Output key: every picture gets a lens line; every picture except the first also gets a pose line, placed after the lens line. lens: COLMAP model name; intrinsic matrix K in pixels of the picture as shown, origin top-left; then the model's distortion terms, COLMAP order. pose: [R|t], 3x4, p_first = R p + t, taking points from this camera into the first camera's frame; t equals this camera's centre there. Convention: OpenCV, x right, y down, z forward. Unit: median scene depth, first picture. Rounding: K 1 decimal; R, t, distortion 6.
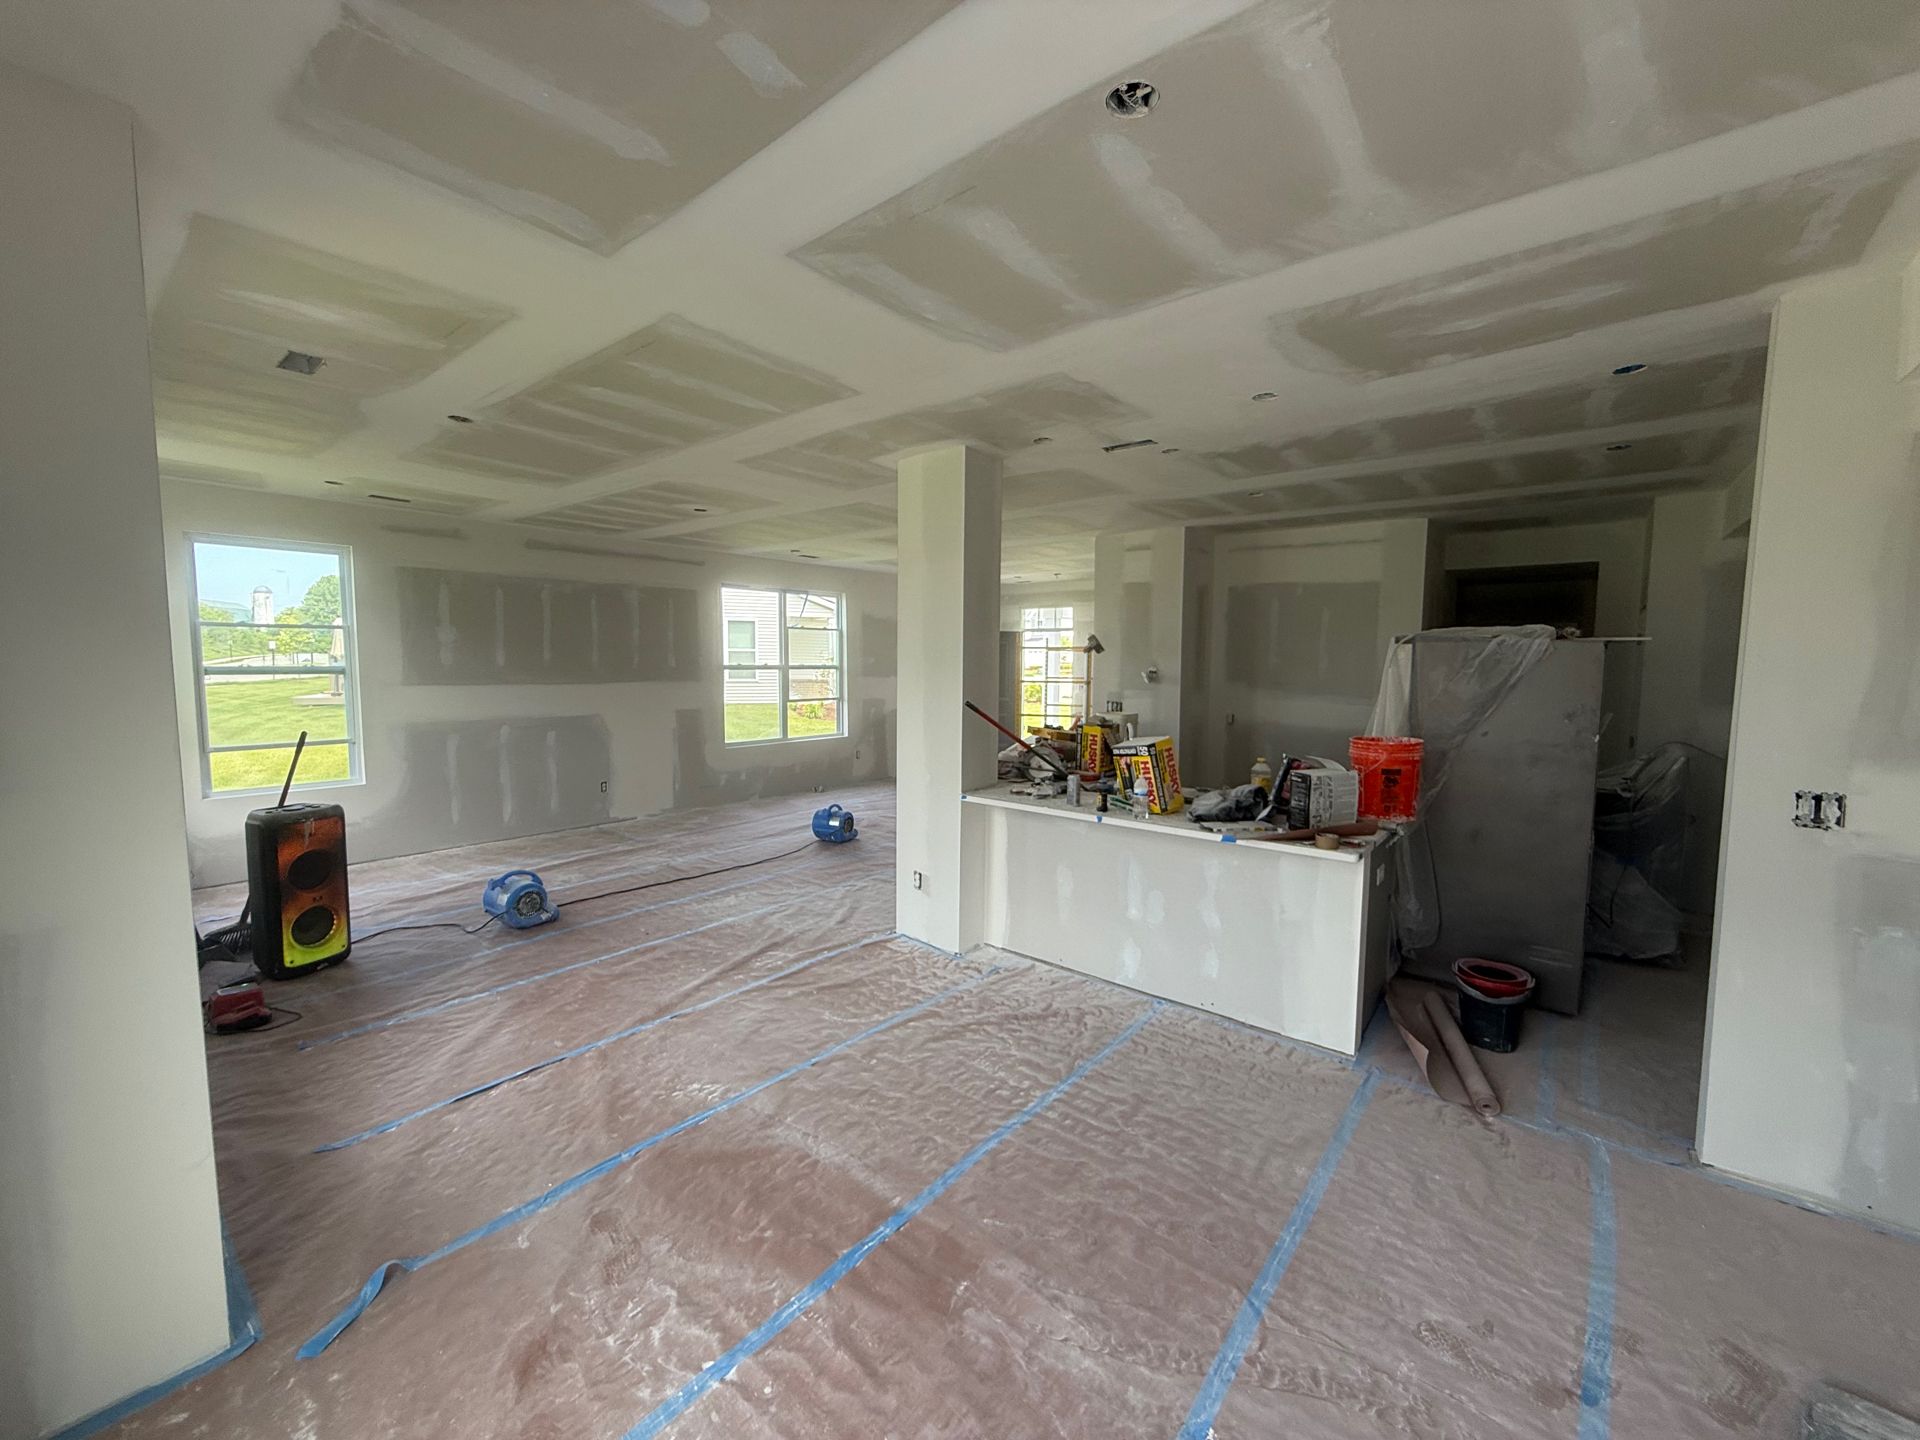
lens RADIAL K [[766.3, 0, 961.5], [0, 766.3, 714.7], [0, 0, 1]] dist [0.001024, -0.000199]
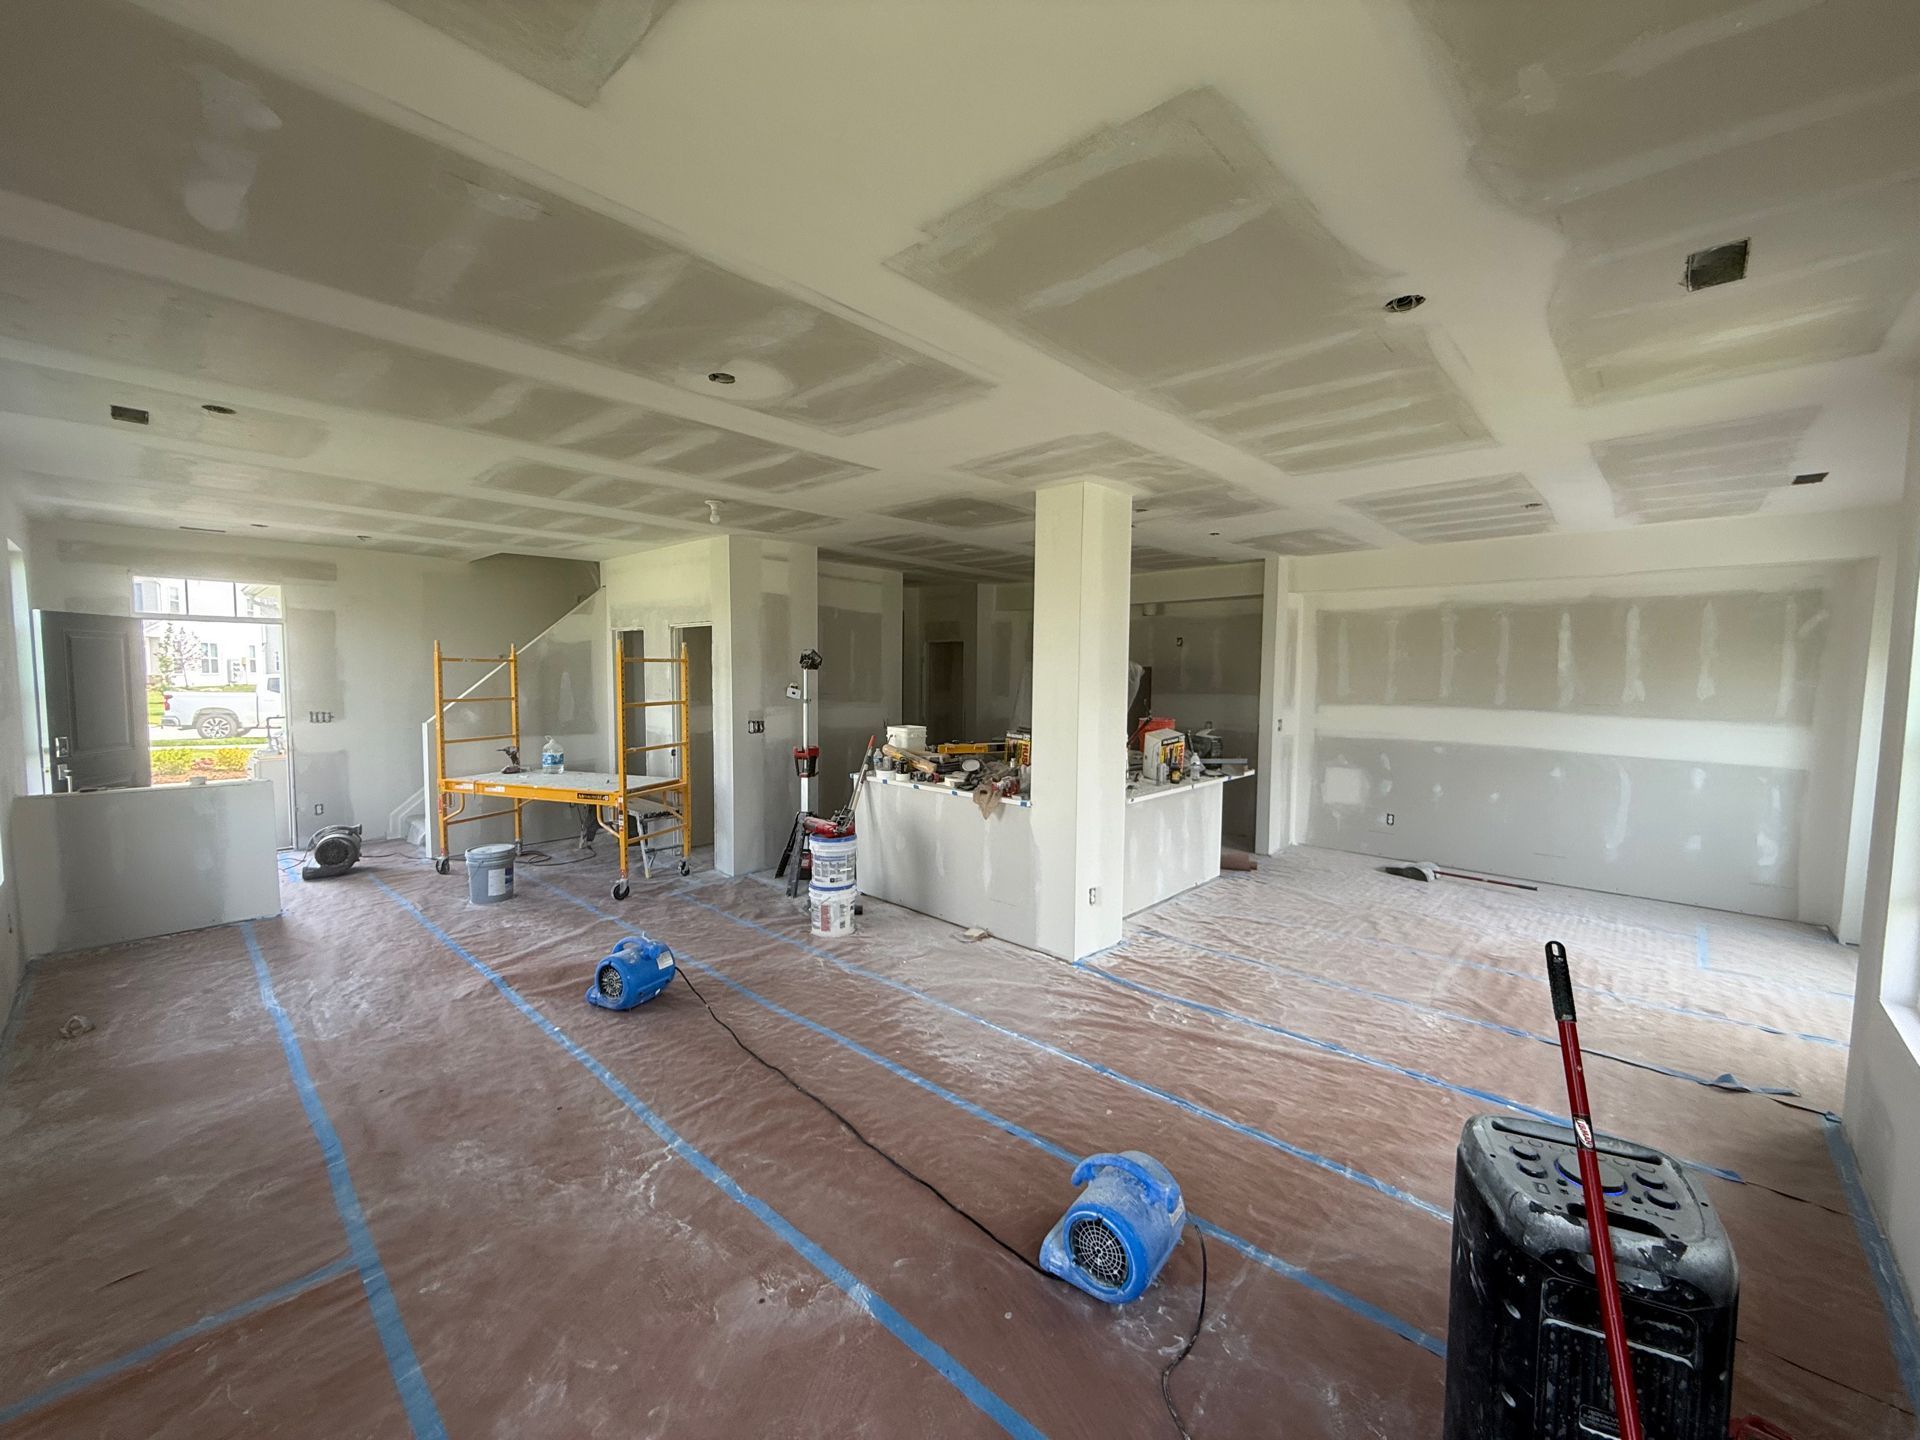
lens RADIAL K [[766.3, 0, 950.3], [0, 766.3, 724.1], [0, 0, 1]] dist [0.001024, -0.000199]
pose [[0.063798, -0.078843, 0.994844, -1.224762], [0.064434, 0.995120, 0.074733, -0.118442], [-0.995881, 0.059334, 0.068567, 1.256919]]
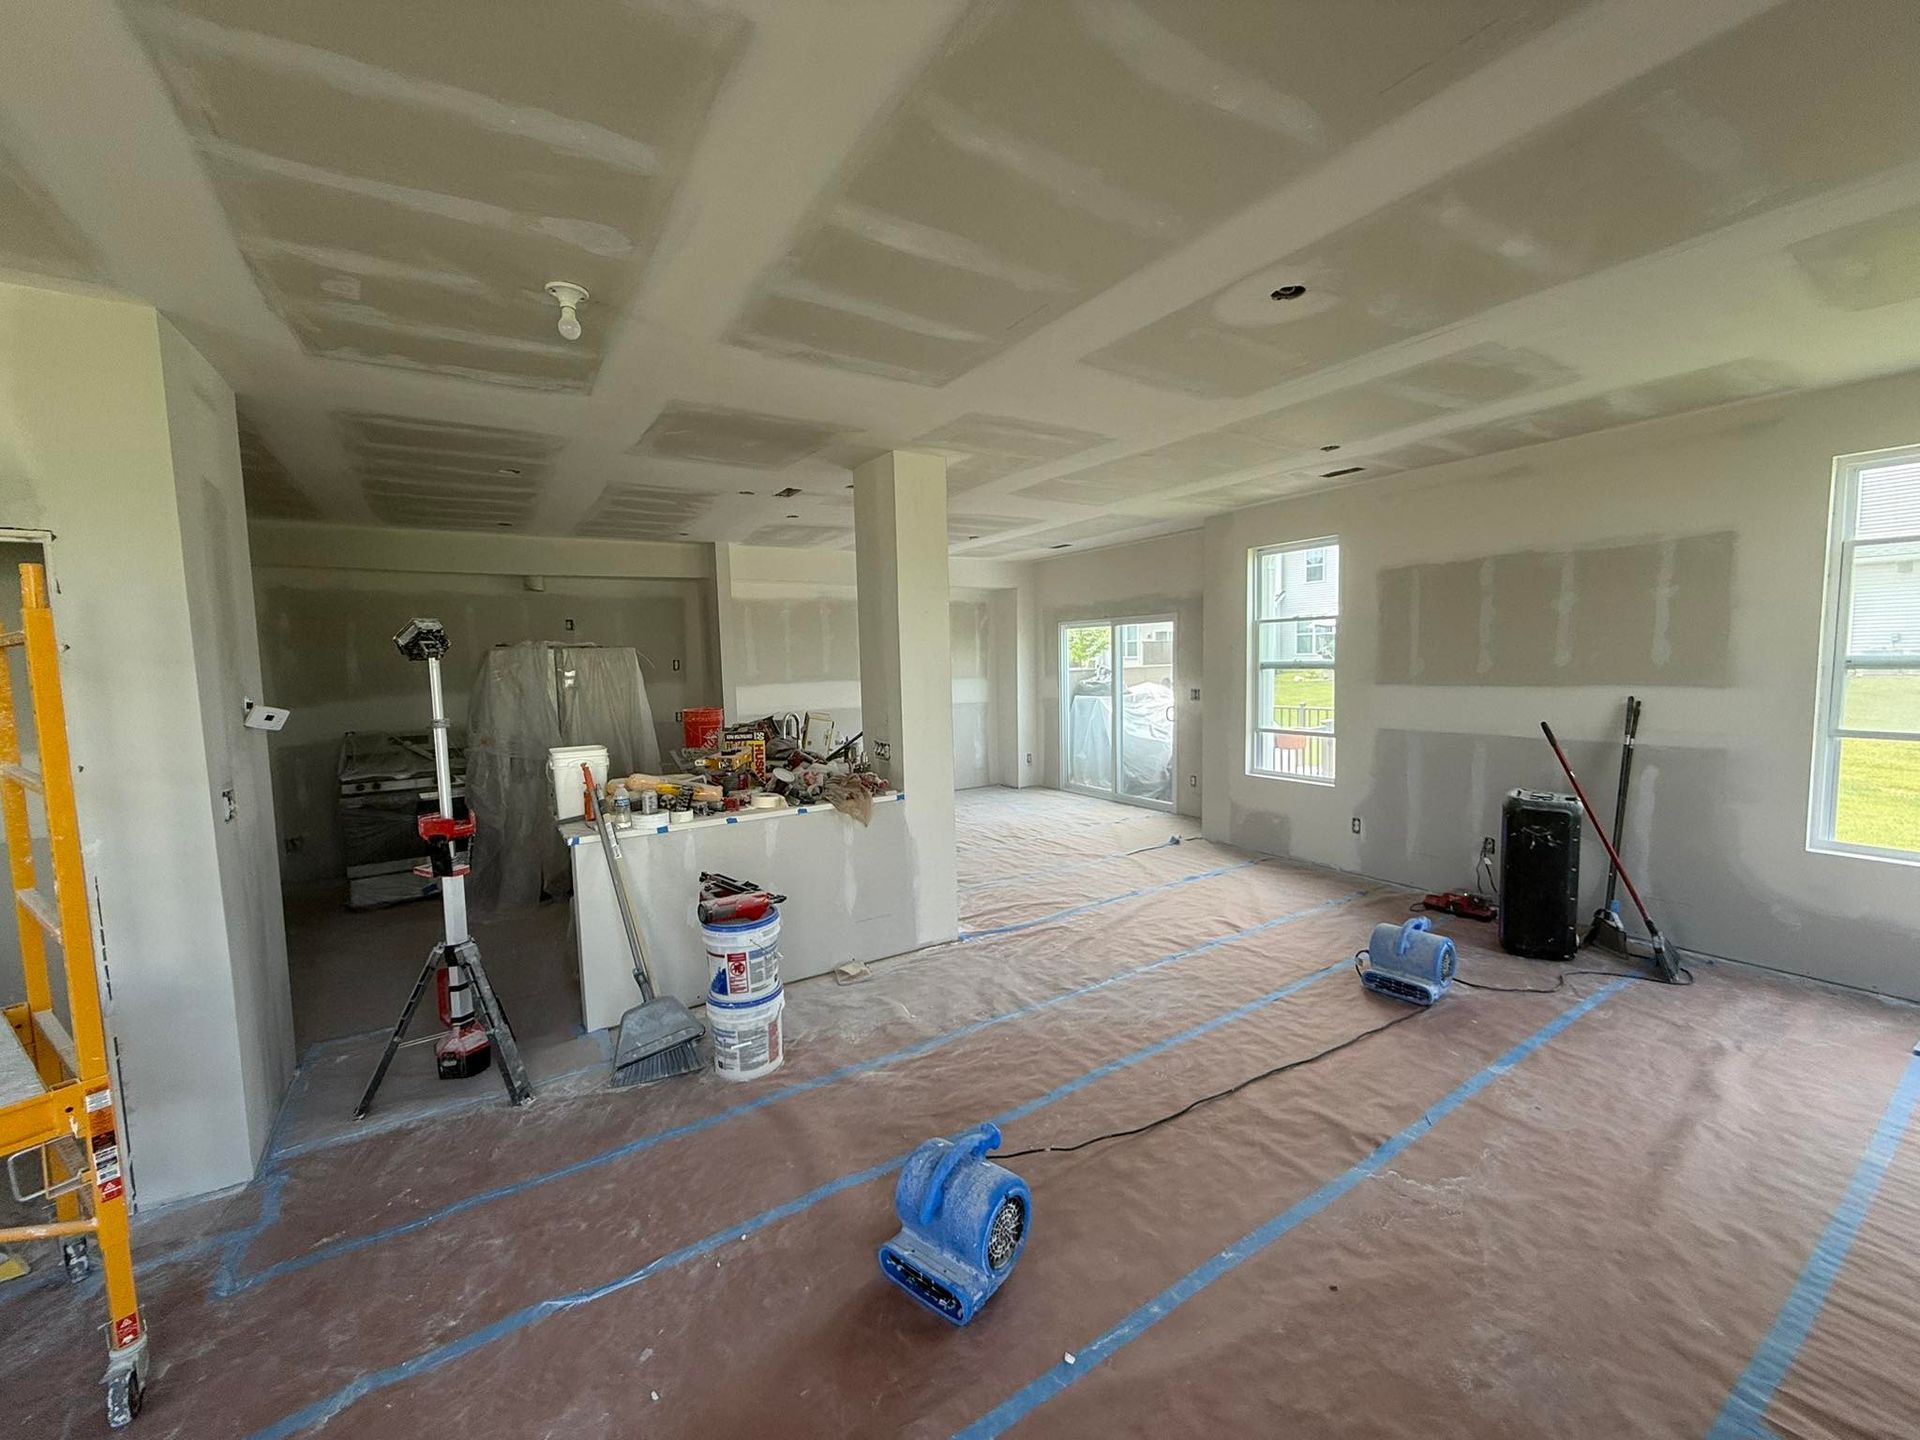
lens RADIAL K [[766.3, 0, 950.7], [0, 766.3, 721.7], [0, 0, 1]] dist [0.001024, -0.000199]
pose [[-0.953341, -0.011216, 0.301686, -0.425271], [0.038359, 0.986710, 0.157901, -0.170651], [-0.299447, 0.162106, -0.940241, 2.215998]]
